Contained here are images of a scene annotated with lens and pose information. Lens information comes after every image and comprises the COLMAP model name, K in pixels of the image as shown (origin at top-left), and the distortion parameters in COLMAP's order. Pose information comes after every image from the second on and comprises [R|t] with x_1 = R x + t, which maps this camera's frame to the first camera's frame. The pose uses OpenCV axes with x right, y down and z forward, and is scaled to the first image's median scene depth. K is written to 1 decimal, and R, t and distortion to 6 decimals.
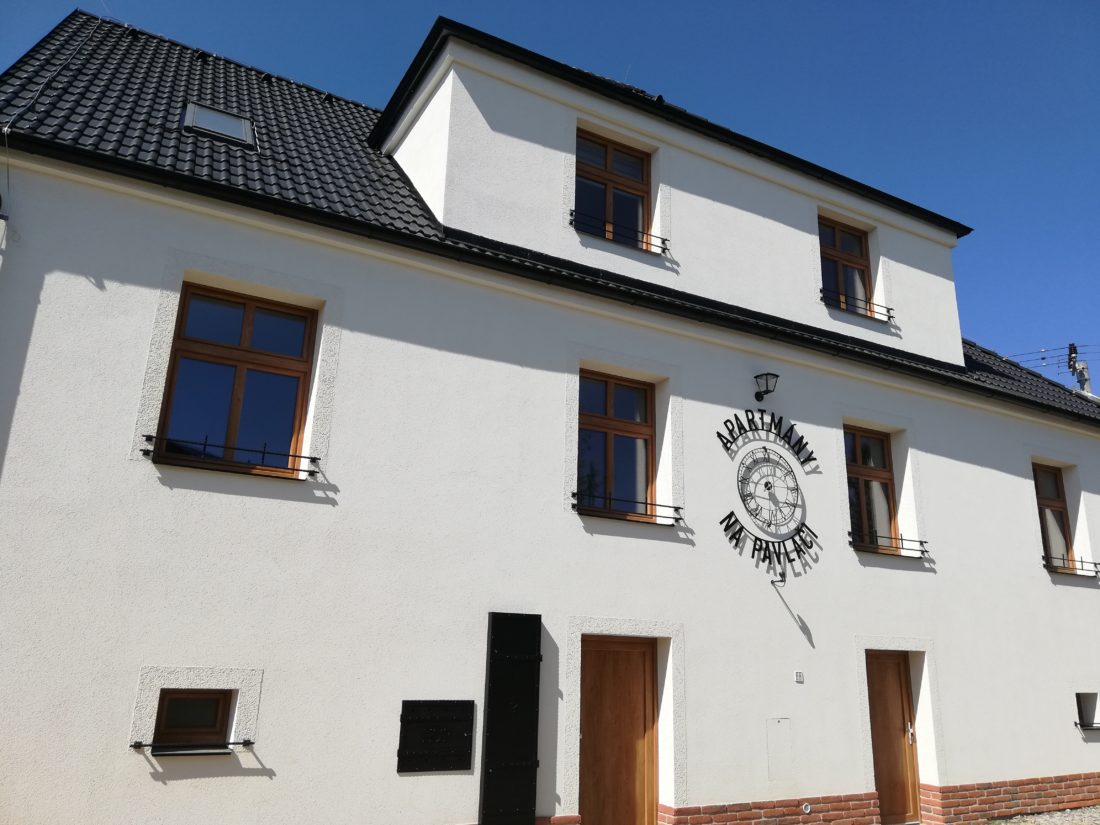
lens RADIAL K [[833.5, 0, 550.0], [0, 833.5, 412.5], [0, 0, 1]] dist [0.000502, -0.000942]
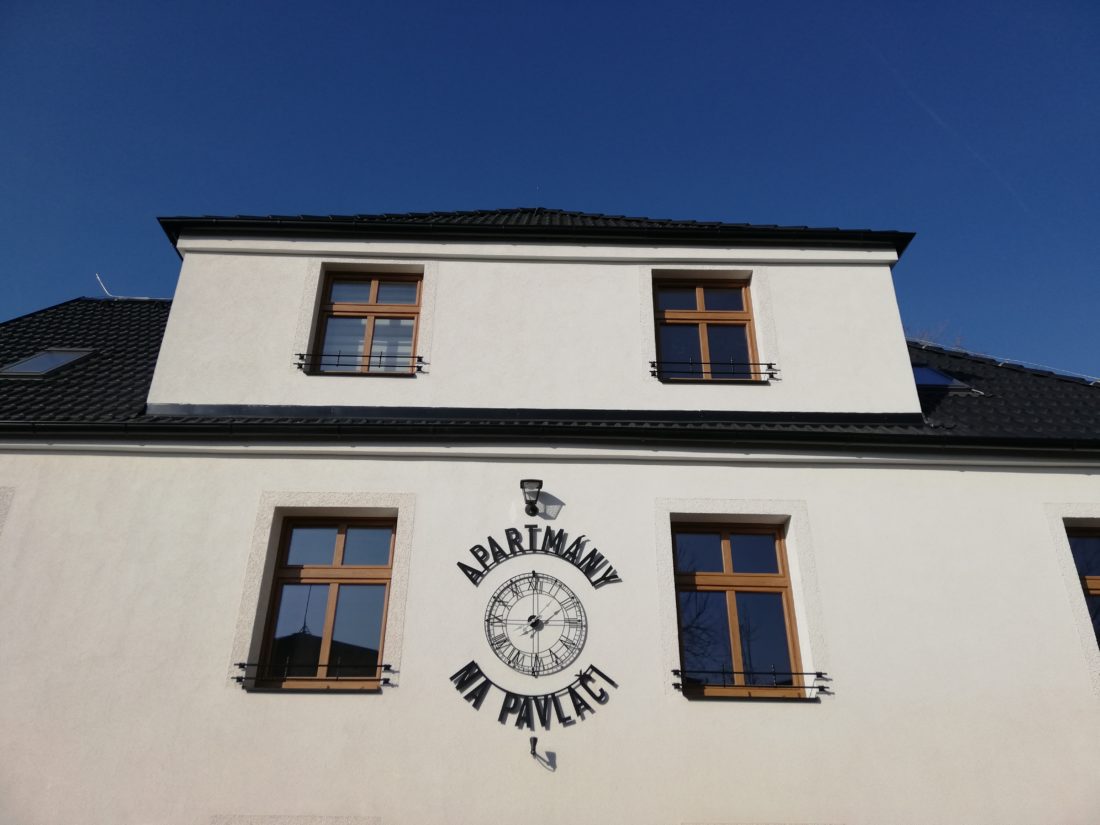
lens RADIAL K [[830.7, 0, 550.2], [0, 830.7, 444.0], [0, 0, 1]] dist [-0.013556, -0.001384]
pose [[0.886226, -0.232312, -0.400791, 0.608196], [0.144365, 0.960583, -0.237568, 0.112524], [0.440184, 0.152679, 0.884832, 0.307749]]
